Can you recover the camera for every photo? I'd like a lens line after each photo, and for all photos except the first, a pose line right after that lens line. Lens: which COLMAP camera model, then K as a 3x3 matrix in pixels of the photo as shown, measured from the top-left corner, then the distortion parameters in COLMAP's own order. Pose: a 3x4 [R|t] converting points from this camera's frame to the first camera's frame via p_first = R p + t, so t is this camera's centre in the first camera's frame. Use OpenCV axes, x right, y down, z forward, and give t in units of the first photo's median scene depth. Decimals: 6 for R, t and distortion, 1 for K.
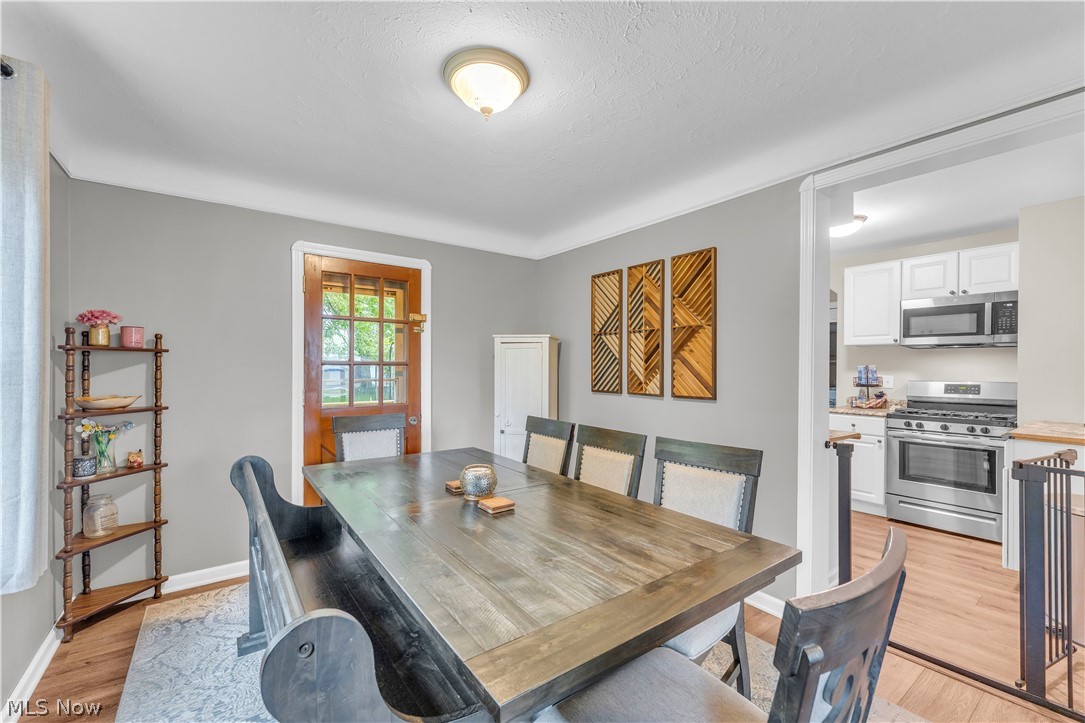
lens RADIAL K [[442.2, 0, 537.4], [0, 442.2, 367.8], [0, 0, 1]] dist [-0.002715, -0.000155]
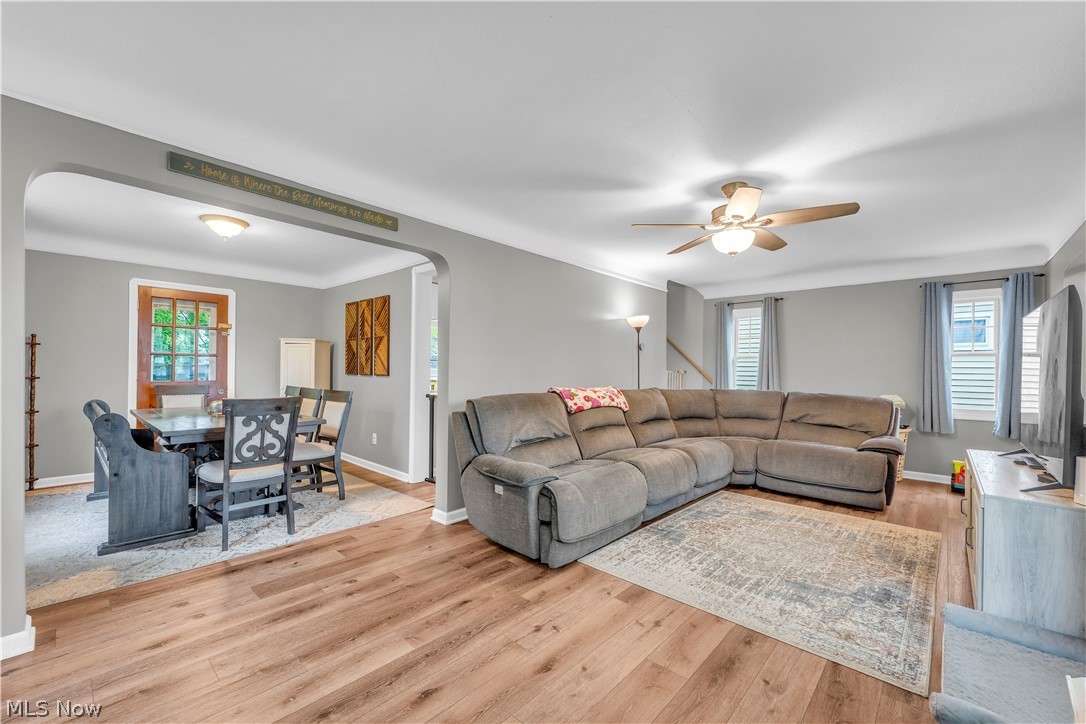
lens RADIAL K [[440.3, 0, 545.9], [0, 440.3, 372.0], [0, 0, 1]] dist [0.000437, -0.000173]
pose [[0.977688, 0.006311, 0.209969, 0.647127], [-0.007645, 0.999955, 0.005541, 0.040715], [-0.209924, -0.007022, 0.977692, -0.968063]]
